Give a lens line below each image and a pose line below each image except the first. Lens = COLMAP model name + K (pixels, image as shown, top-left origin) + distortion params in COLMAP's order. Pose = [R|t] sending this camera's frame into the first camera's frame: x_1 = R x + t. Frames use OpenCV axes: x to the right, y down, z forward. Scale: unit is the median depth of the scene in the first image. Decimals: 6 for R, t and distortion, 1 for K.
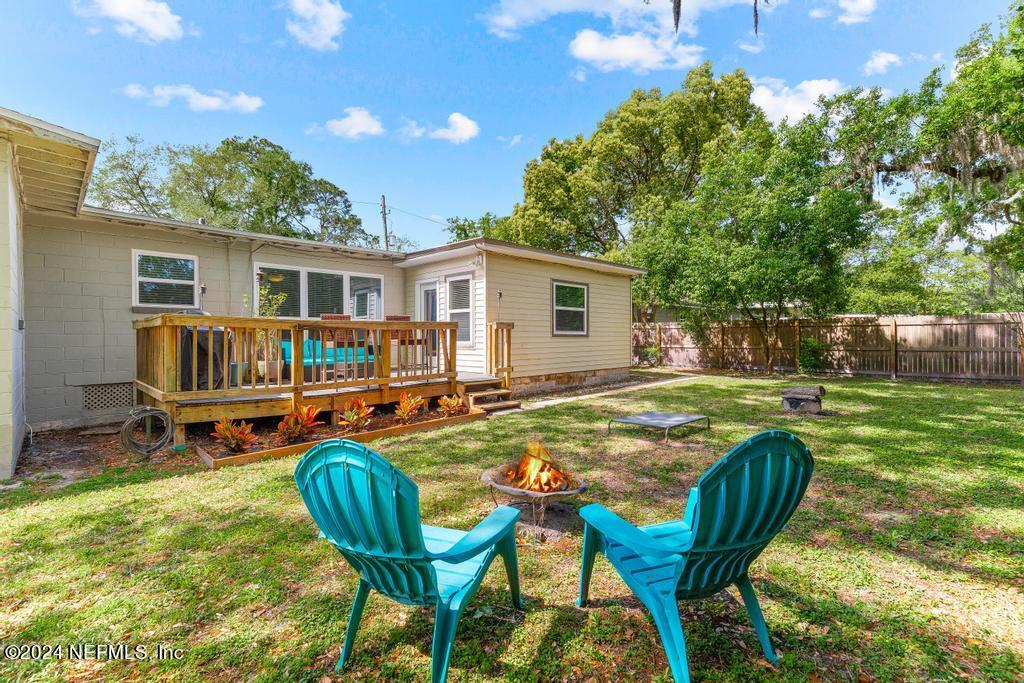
lens RADIAL K [[472.8, 0, 506.9], [0, 472.8, 338.9], [0, 0, 1]] dist [0.007109, 0.000600]
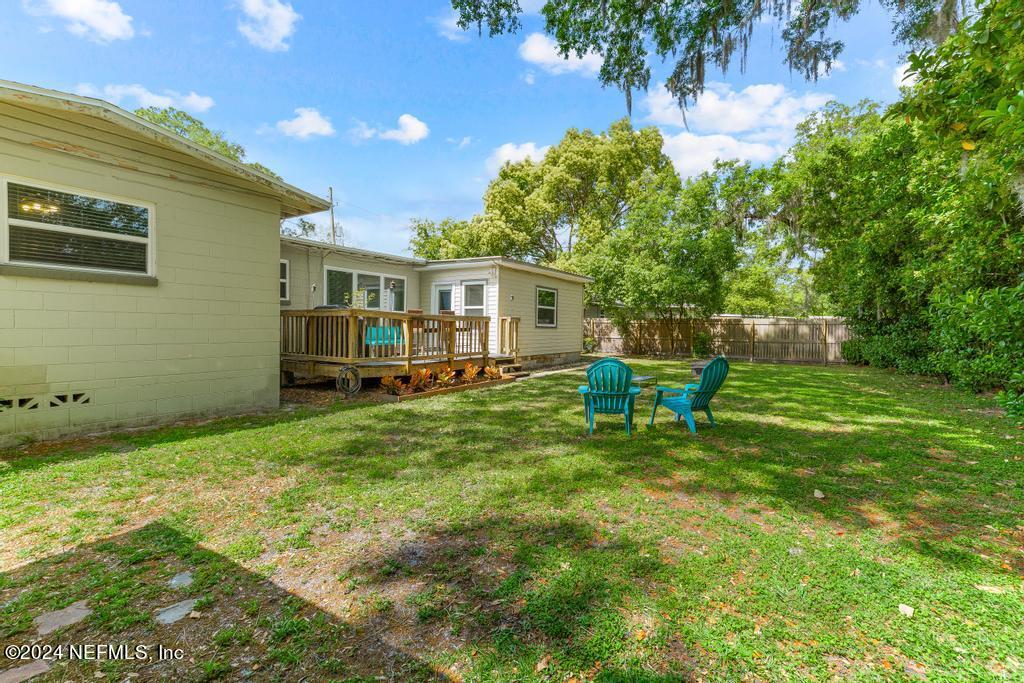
lens RADIAL K [[472.8, 0, 516.1], [0, 472.8, 339.5], [0, 0, 1]] dist [0.007109, 0.000600]
pose [[0.975929, 0.013620, 0.217662, -0.215987], [-0.018121, 0.999661, 0.018698, 0.004055], [-0.217333, -0.022192, 0.975845, -0.271217]]
